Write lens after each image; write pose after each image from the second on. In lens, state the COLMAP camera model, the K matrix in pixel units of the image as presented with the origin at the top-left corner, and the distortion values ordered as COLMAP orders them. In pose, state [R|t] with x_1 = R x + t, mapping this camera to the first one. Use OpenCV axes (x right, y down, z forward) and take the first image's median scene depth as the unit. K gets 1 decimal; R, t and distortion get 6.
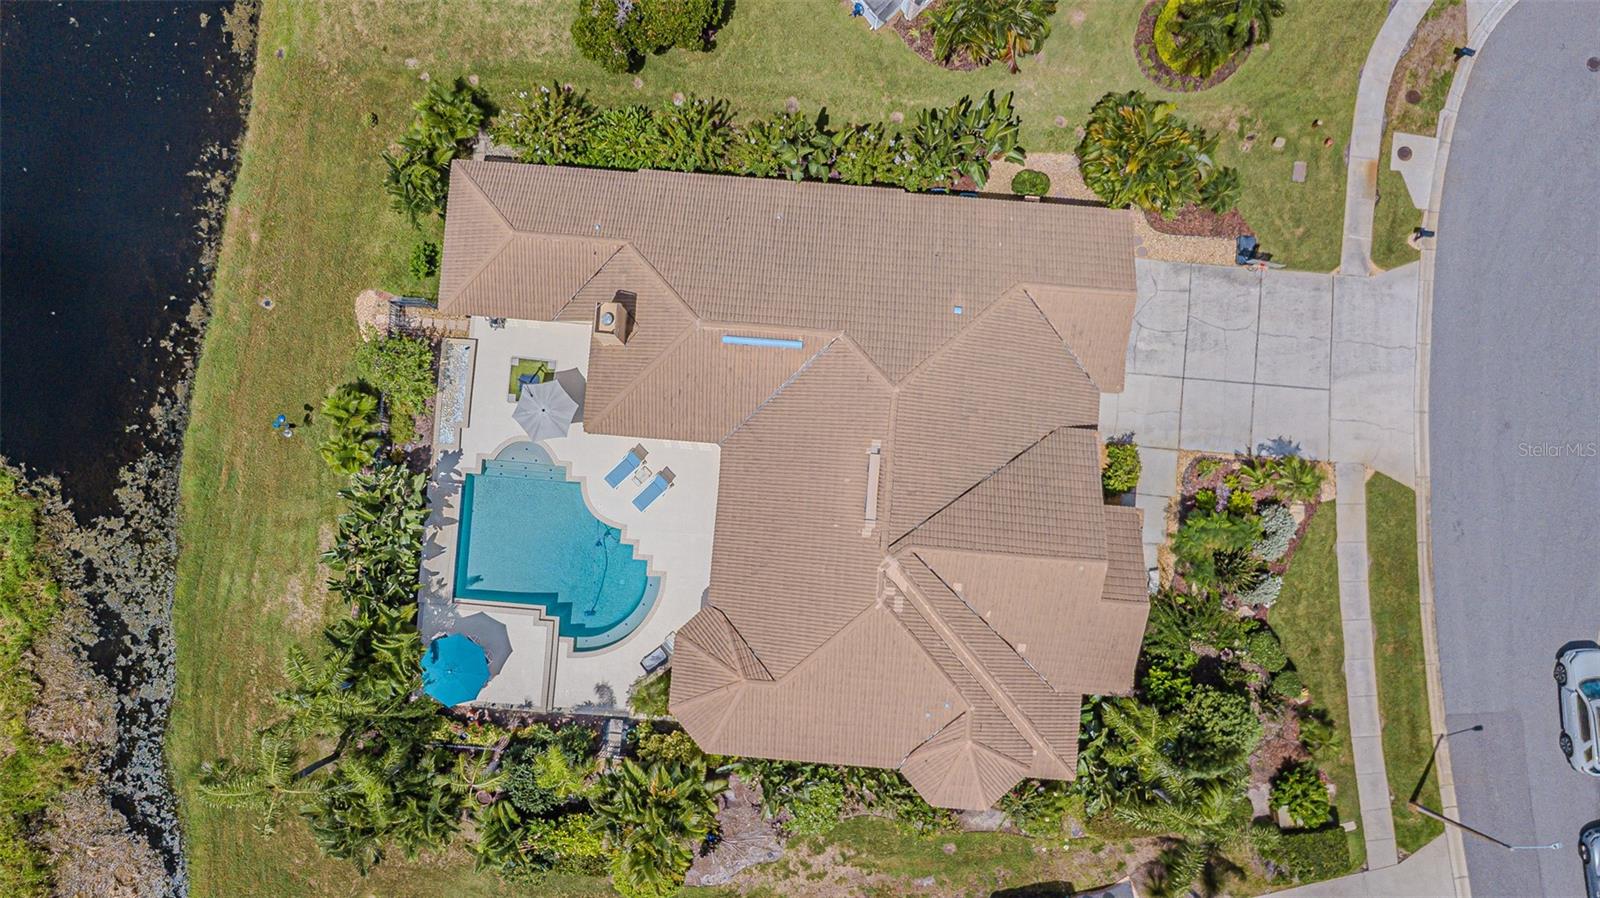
lens RADIAL K [[1235.6, 0, 795.0], [0, 1235.6, 447.7], [0, 0, 1]] dist [-0.004460, 0.052596]
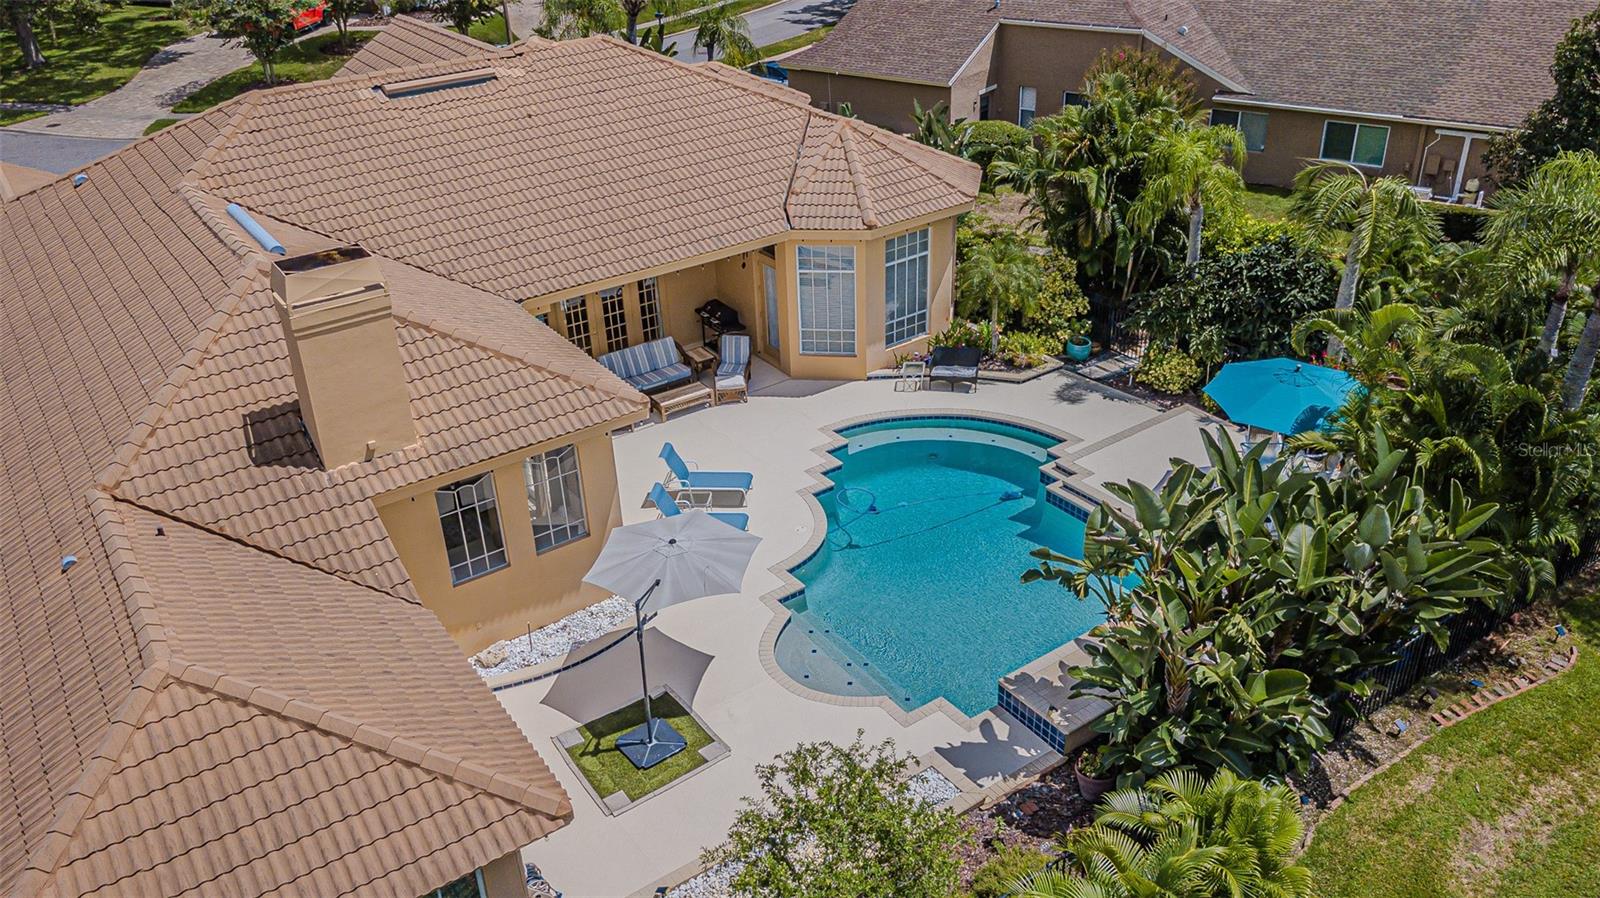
lens RADIAL K [[1253.5, 0, 798.5], [0, 1253.5, 425.7], [0, 0, 1]] dist [-0.010154, 0.047796]
pose [[-0.630098, -0.324496, 0.705464, -0.459188], [0.775844, -0.300866, 0.554568, -0.185804], [0.032295, 0.896762, 0.441333, 0.780382]]
